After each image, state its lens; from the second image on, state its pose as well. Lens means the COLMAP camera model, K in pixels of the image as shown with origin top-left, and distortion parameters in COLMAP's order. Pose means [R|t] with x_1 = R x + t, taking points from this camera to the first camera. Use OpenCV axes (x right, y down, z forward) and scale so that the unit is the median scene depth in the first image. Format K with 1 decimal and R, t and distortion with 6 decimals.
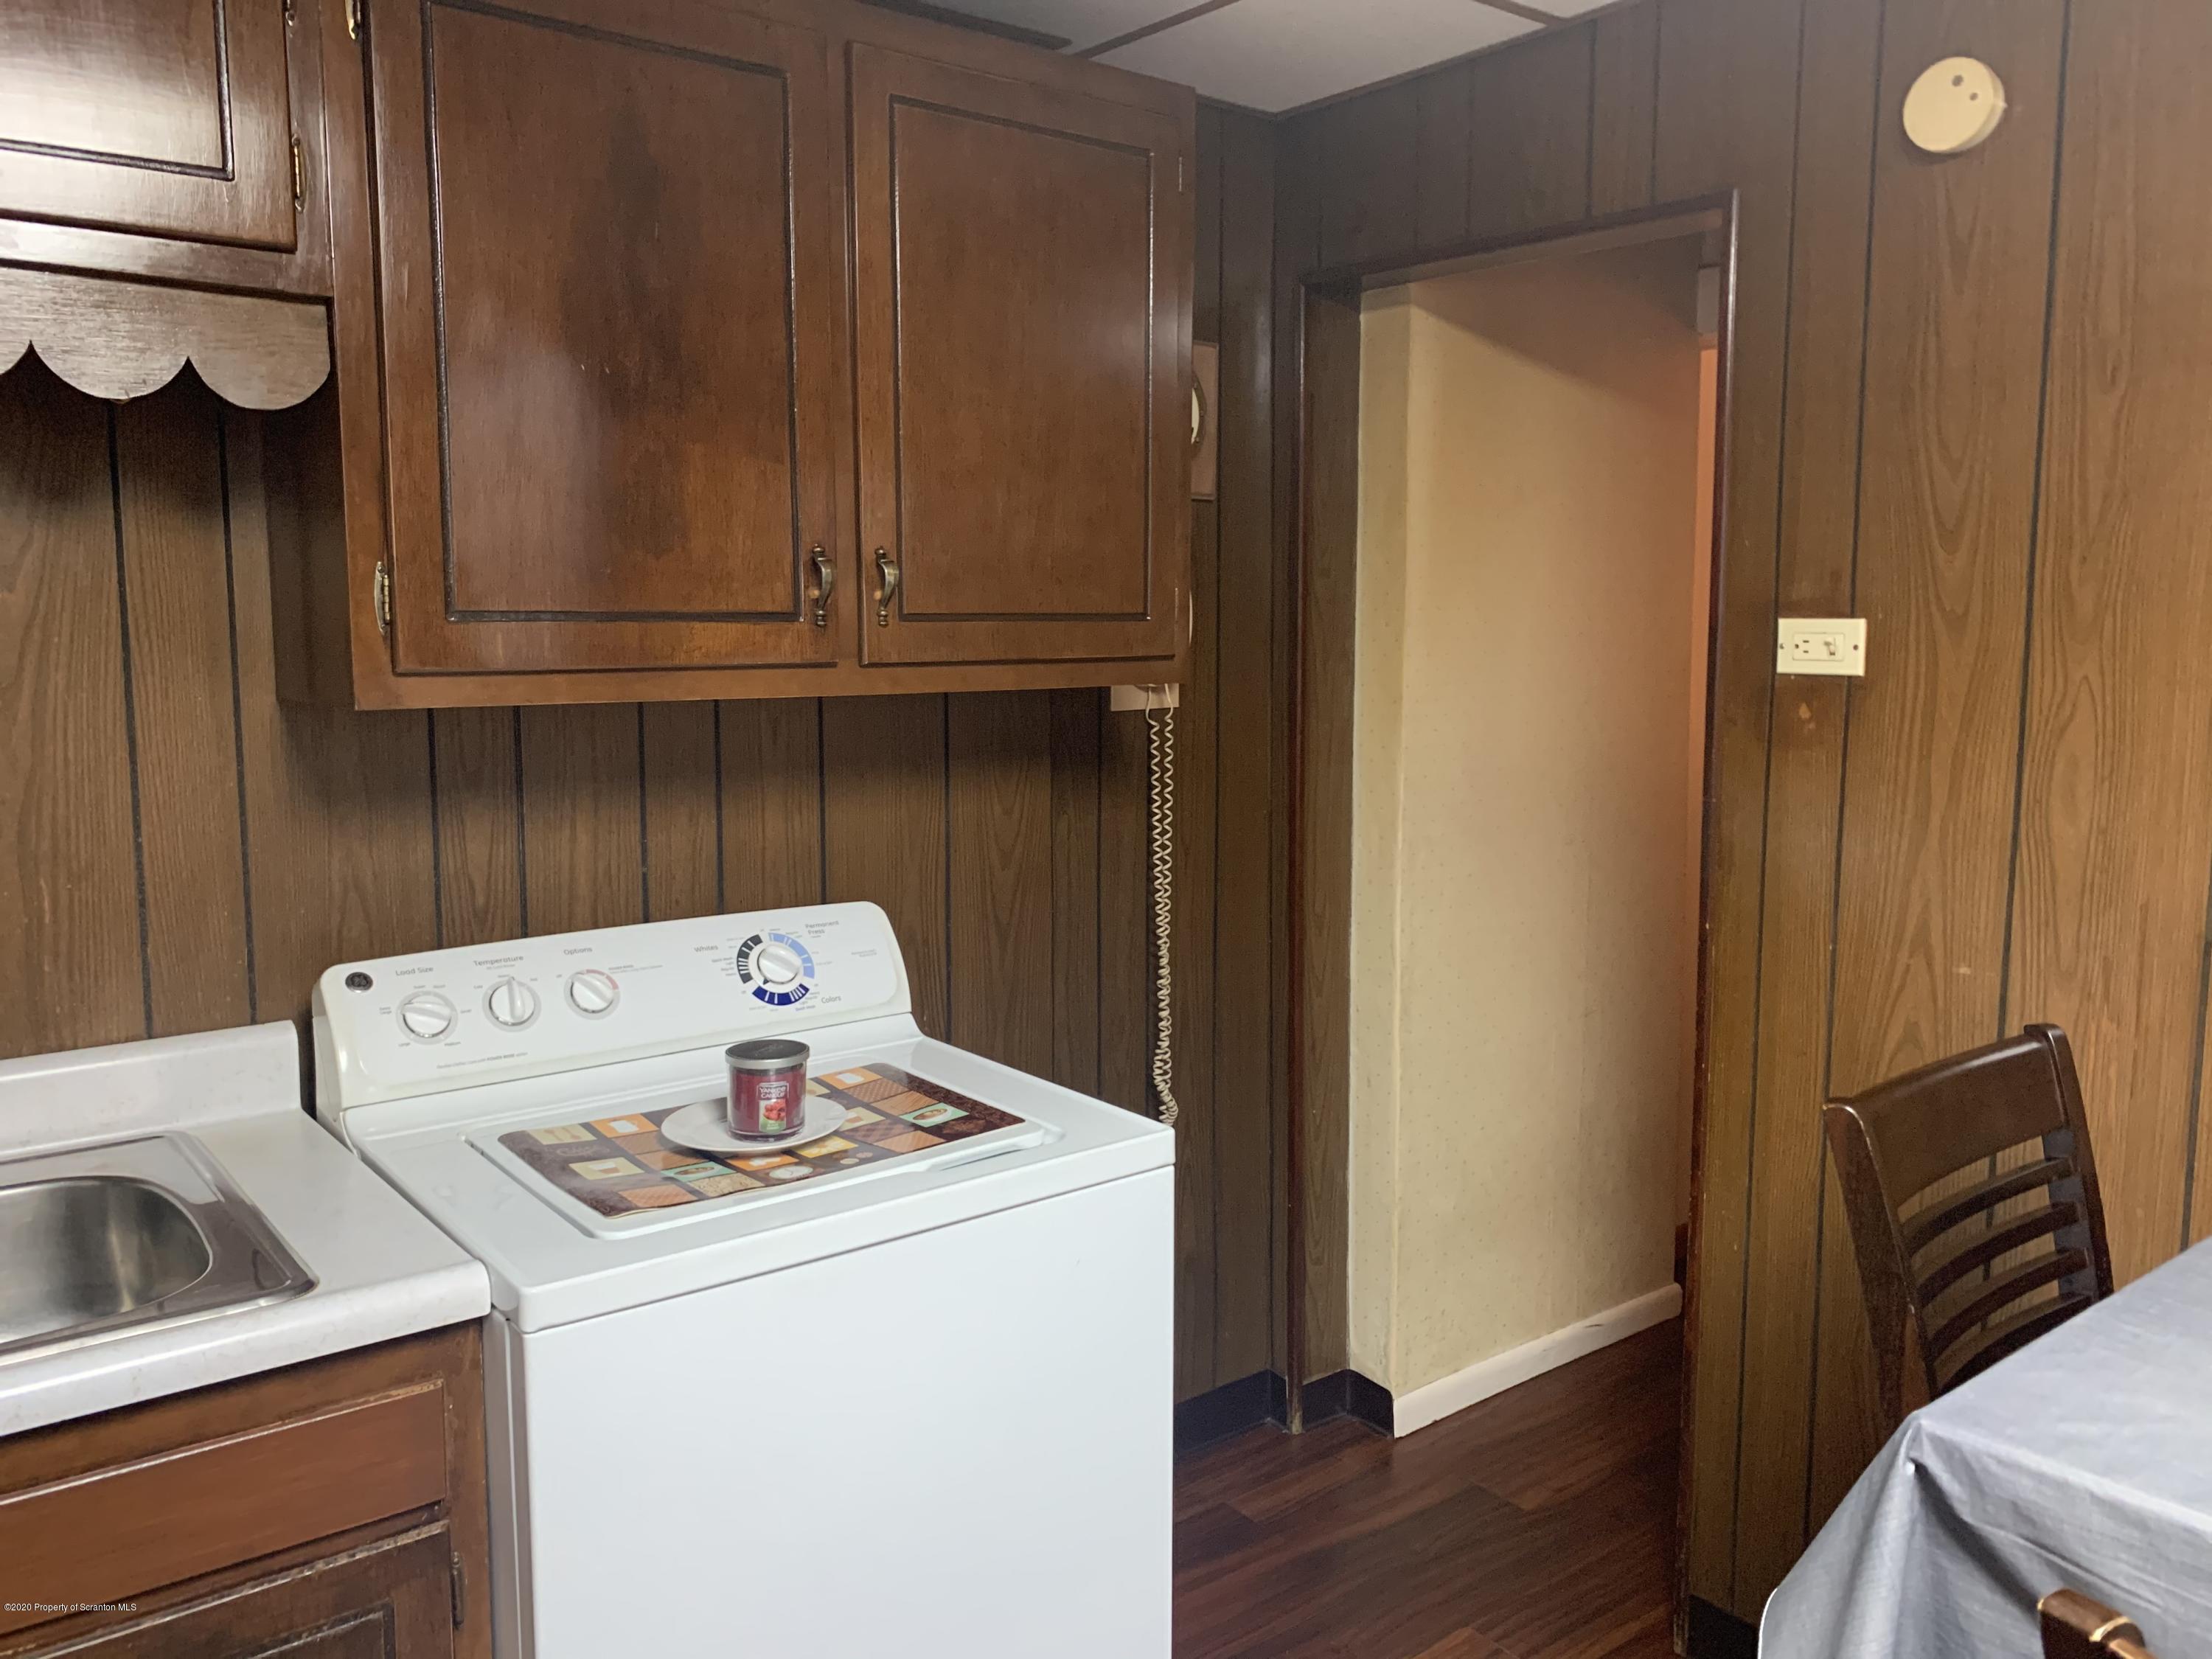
lens RADIAL K [[1680.2, 0, 1108.2], [0, 1680.2, 820.7], [0, 0, 1]] dist [0.012501, 0.003089]
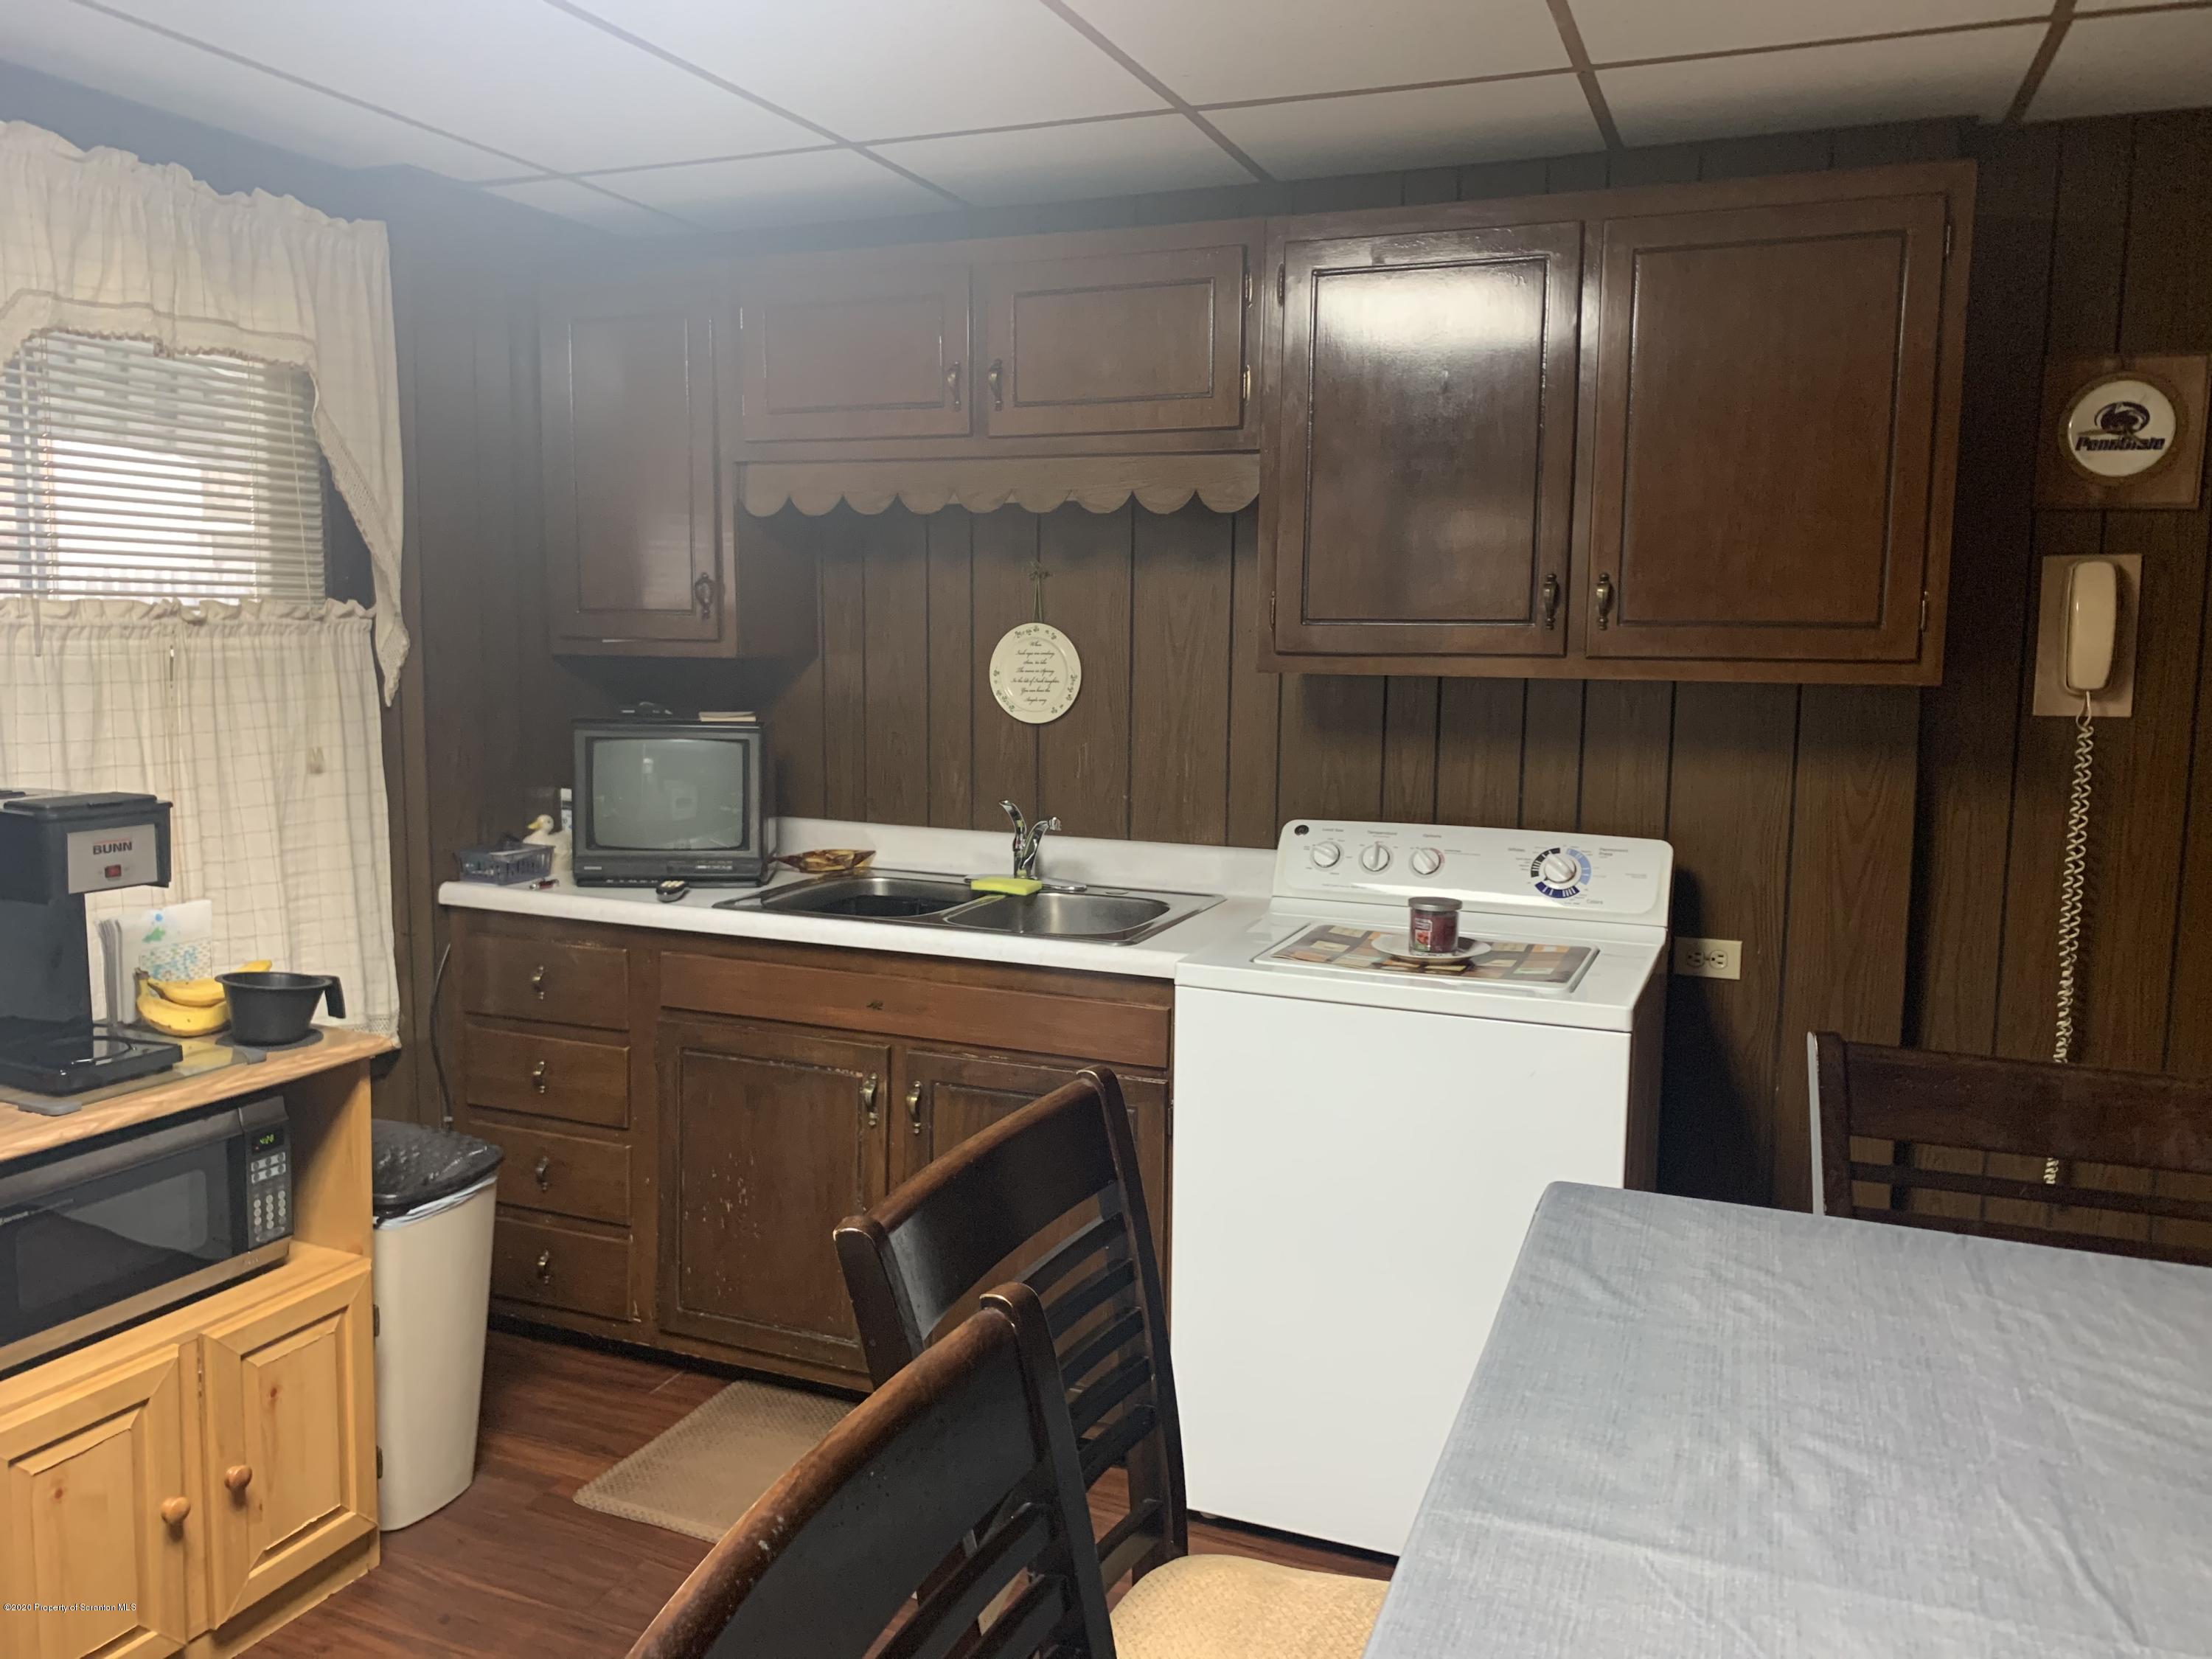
lens RADIAL K [[1680.2, 0, 1103.9], [0, 1680.2, 820.7], [0, 0, 1]] dist [0.012501, 0.003089]
pose [[0.471371, 0.103599, -0.875829, 0.859621], [-0.113833, 0.991917, 0.056066, 0.009232], [0.874558, 0.073270, 0.479354, -0.015182]]
